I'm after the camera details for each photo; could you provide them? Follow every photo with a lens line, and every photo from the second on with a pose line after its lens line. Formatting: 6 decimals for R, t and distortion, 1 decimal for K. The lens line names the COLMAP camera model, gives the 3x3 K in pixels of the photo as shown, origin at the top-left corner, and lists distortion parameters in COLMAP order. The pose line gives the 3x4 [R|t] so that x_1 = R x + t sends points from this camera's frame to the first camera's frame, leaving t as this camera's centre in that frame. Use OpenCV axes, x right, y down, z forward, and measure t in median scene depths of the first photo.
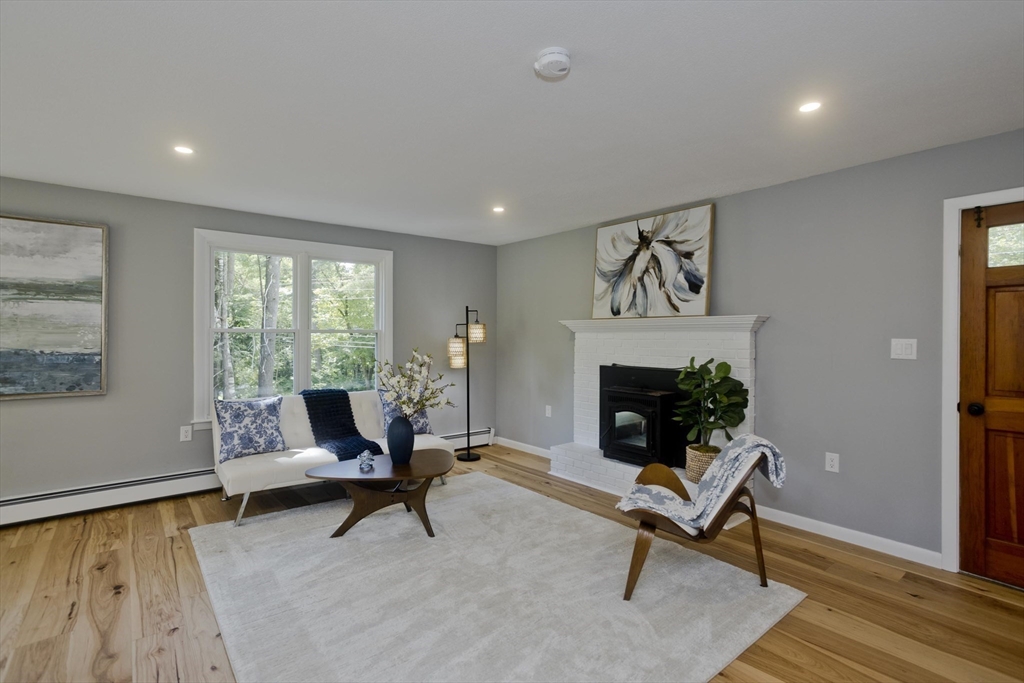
lens RADIAL K [[498.0, 0, 516.4], [0, 498.0, 340.3], [0, 0, 1]] dist [-0.050053, 0.030794]
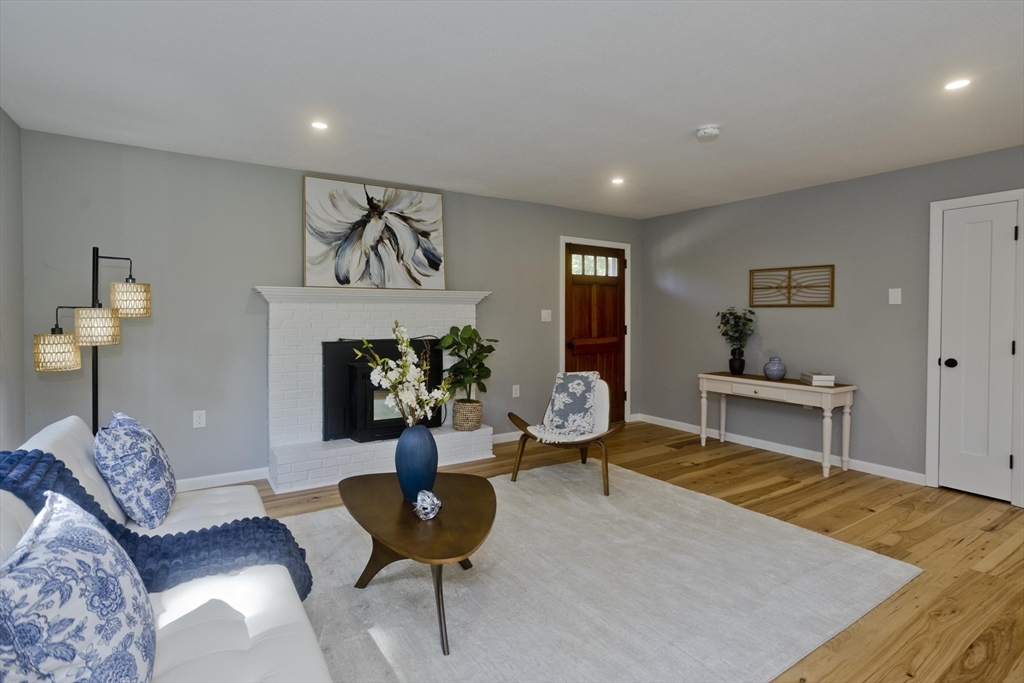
lens RADIAL K [[504.5, 0, 511.0], [0, 504.5, 326.4], [0, 0, 1]] dist [-0.043768, 0.025623]
pose [[0.108174, -0.028146, 0.993733, -0.747646], [0.009194, 0.999585, 0.027311, 0.003936], [-0.994089, 0.006182, 0.108388, 0.687773]]
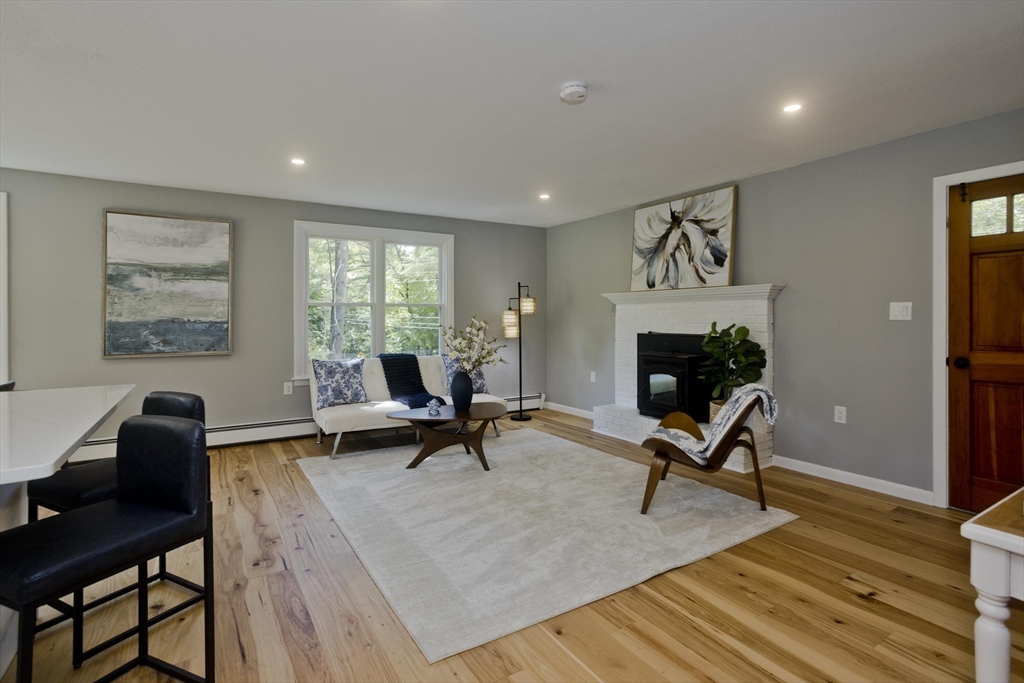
lens RADIAL K [[505.5, 0, 514.6], [0, 505.5, 321.8], [0, 0, 1]] dist [-0.060467, 0.037969]
pose [[0.992885, -0.004633, -0.118988, 0.034558], [0.004385, 0.999988, -0.002348, 0.030243], [0.118997, 0.001809, 0.992893, -0.172924]]
